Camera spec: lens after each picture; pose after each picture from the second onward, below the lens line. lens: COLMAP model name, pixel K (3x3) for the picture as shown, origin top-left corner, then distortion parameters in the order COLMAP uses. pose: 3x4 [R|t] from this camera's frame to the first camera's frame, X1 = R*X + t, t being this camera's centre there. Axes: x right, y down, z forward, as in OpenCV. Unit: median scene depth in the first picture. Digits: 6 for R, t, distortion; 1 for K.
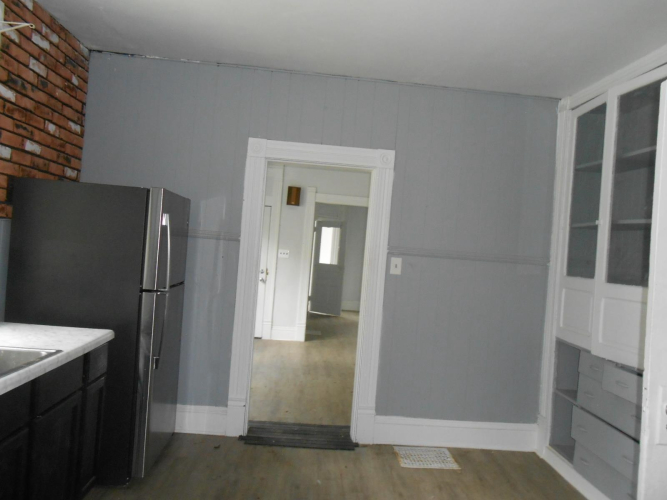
lens RADIAL K [[511.1, 0, 333.7], [0, 511.1, 248.9], [0, 0, 1]] dist [-0.011814, 0.005045]
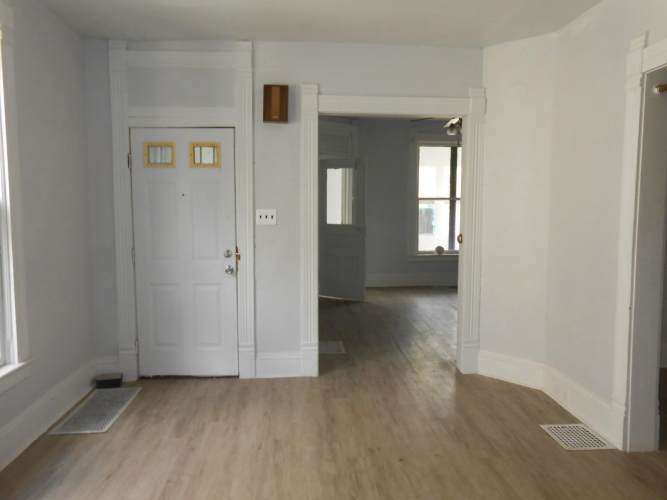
lens RADIAL K [[511.1, 0, 334.2], [0, 511.1, 249.1], [0, 0, 1]] dist [-0.011814, 0.005045]
pose [[0.997141, -0.075416, 0.004750, -0.032959], [0.074635, 0.992748, 0.094243, -0.002088], [-0.011823, -0.093619, 0.995538, 0.471861]]
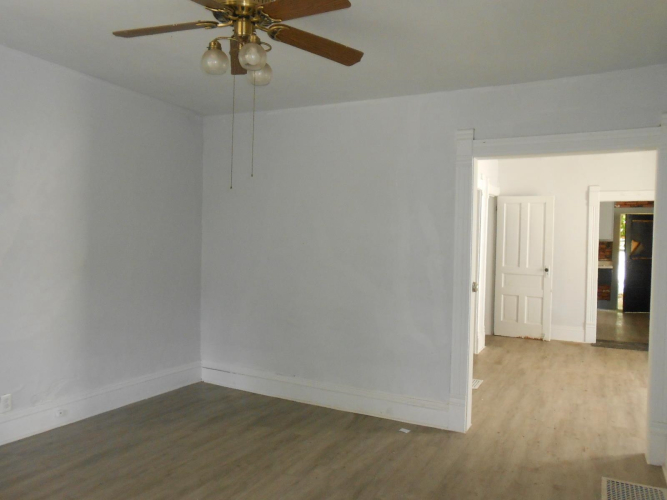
lens RADIAL K [[511.1, 0, 329.0], [0, 511.1, 256.7], [0, 0, 1]] dist [-0.011814, 0.005045]
pose [[-0.852680, -0.111939, 0.510301, -0.028044], [-0.083922, 0.993439, 0.077692, -0.009099], [-0.515650, 0.023421, -0.856479, 1.533178]]
